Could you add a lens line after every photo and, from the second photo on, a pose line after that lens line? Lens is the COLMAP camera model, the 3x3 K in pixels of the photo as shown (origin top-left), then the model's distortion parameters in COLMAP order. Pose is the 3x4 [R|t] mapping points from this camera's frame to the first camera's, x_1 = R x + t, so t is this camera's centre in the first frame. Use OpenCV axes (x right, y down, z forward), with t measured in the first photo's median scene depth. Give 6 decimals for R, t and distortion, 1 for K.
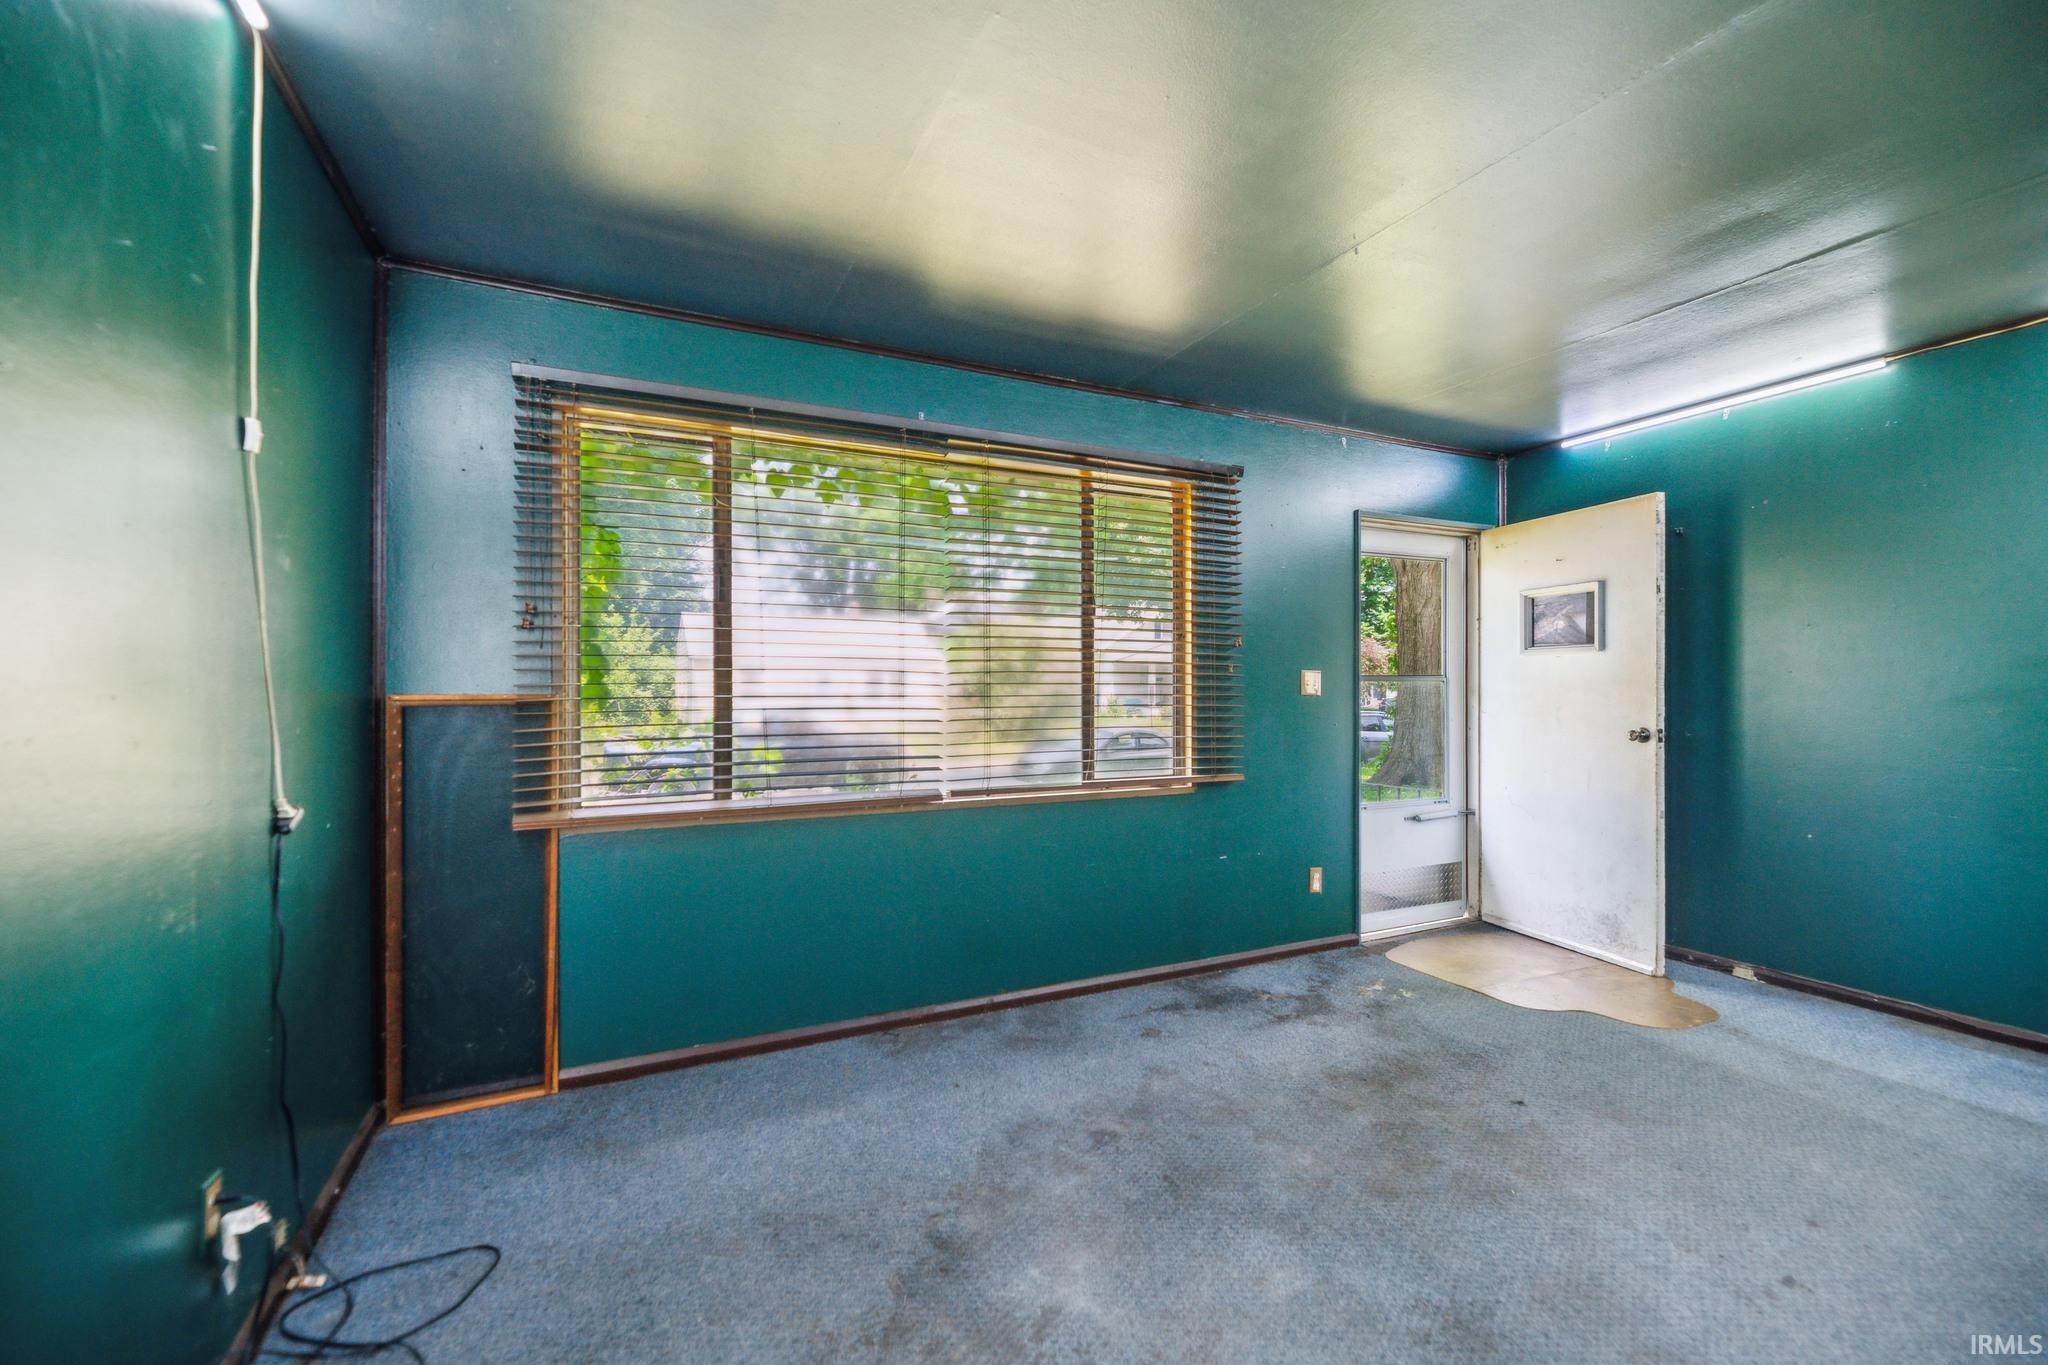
lens RADIAL K [[845.3, 0, 1021.5], [0, 845.3, 711.7], [0, 0, 1]] dist [-0.001016, -0.000089]
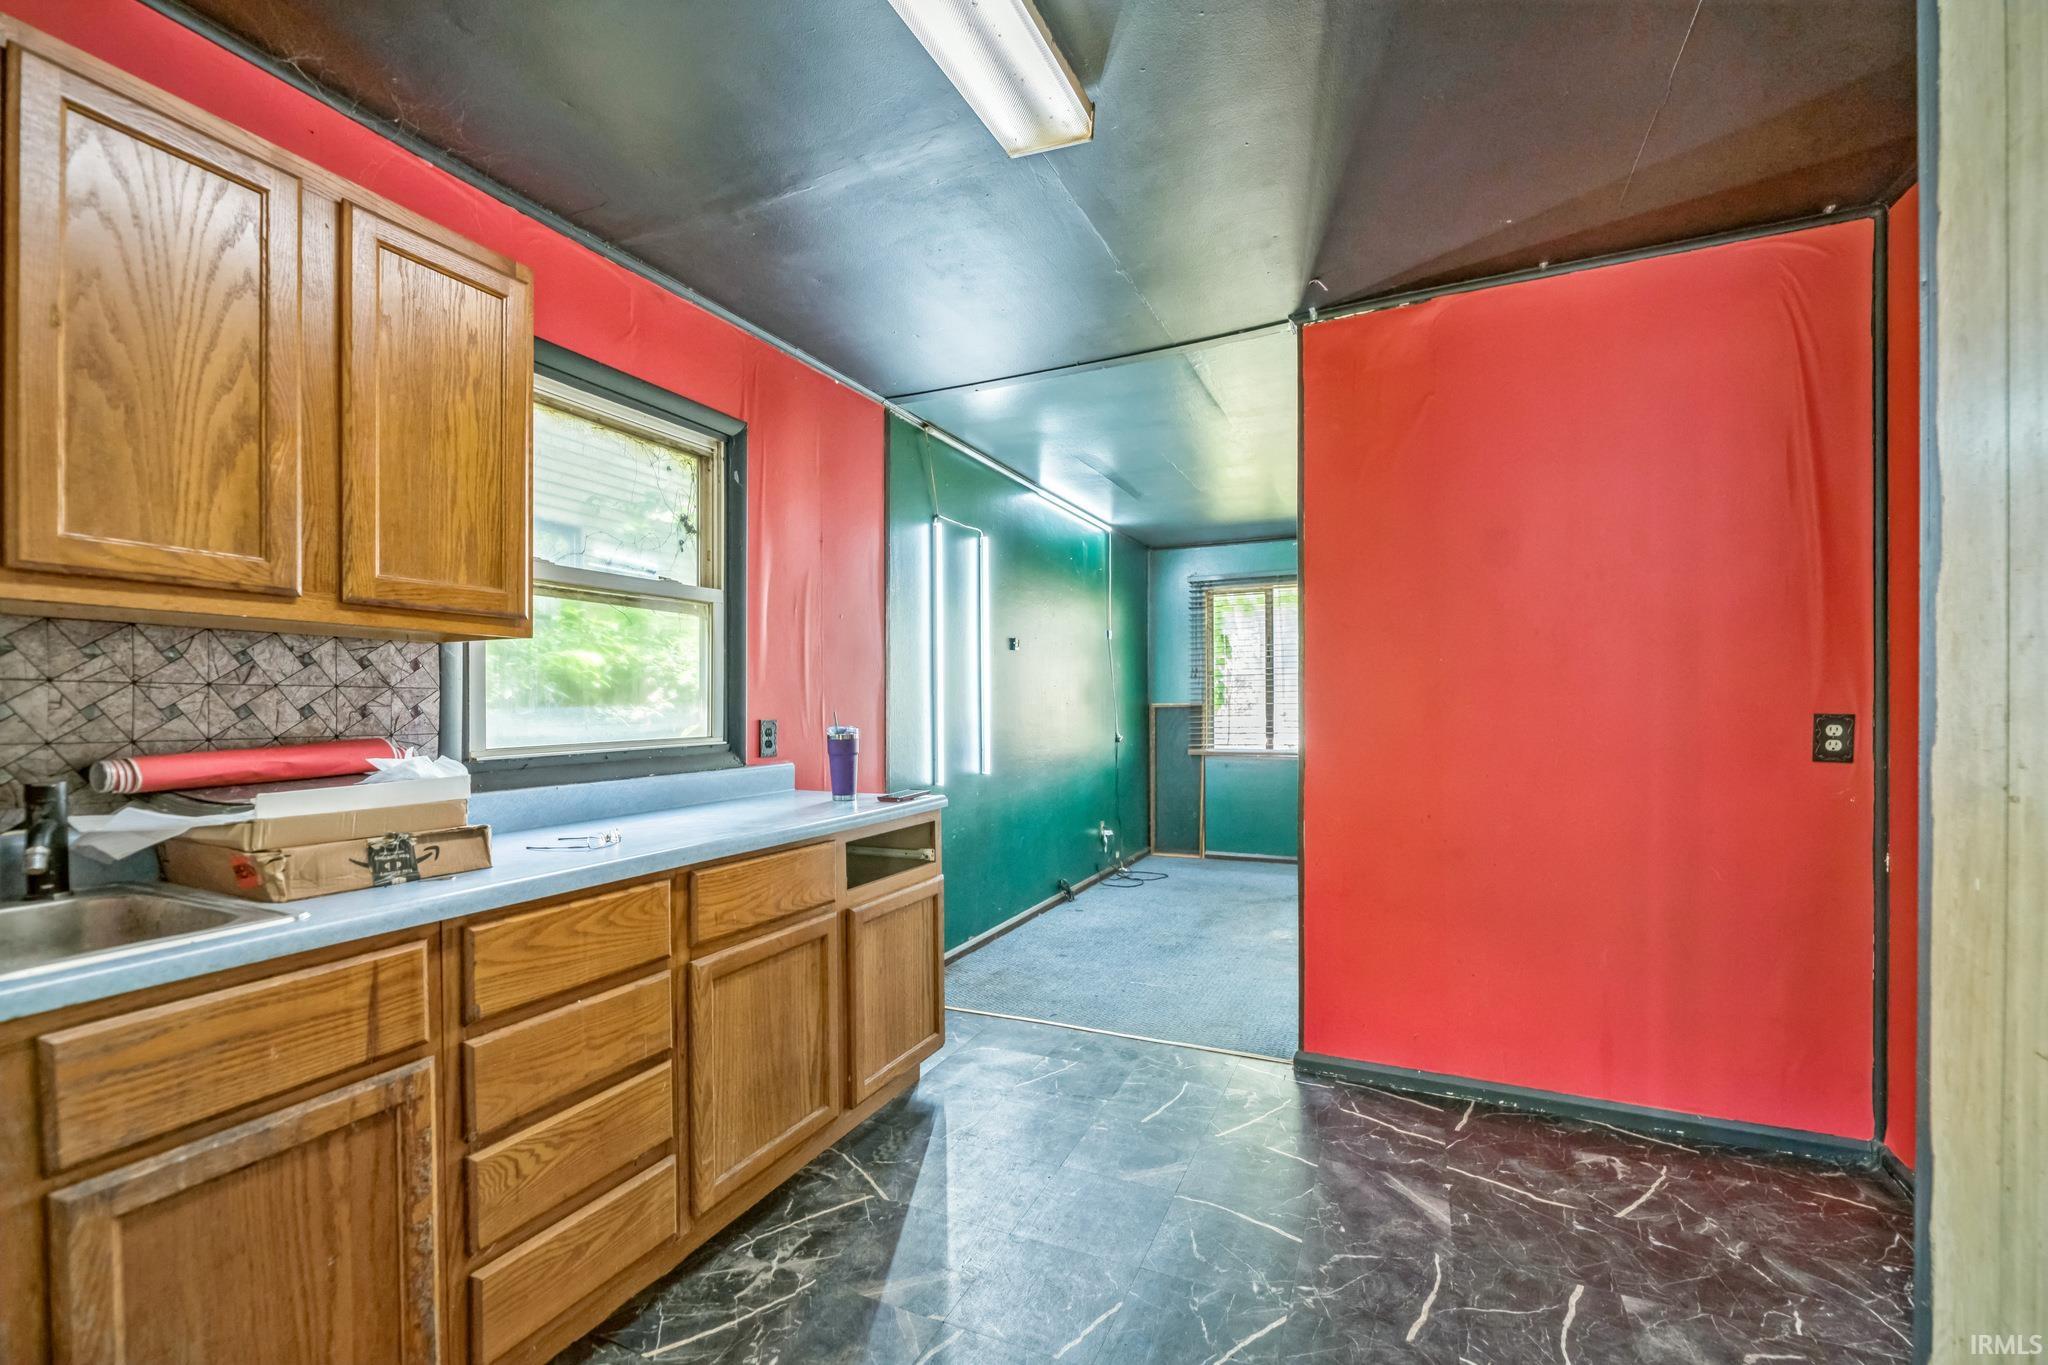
lens RADIAL K [[845.3, 0, 1021.5], [0, 845.3, 711.7], [0, 0, 1]] dist [-0.001016, -0.000089]
pose [[0.637803, 0.000445, -0.770200, 1.111963], [-0.007770, 0.999953, -0.005856, 0.027239], [0.770160, 0.009719, 0.637776, -1.096779]]
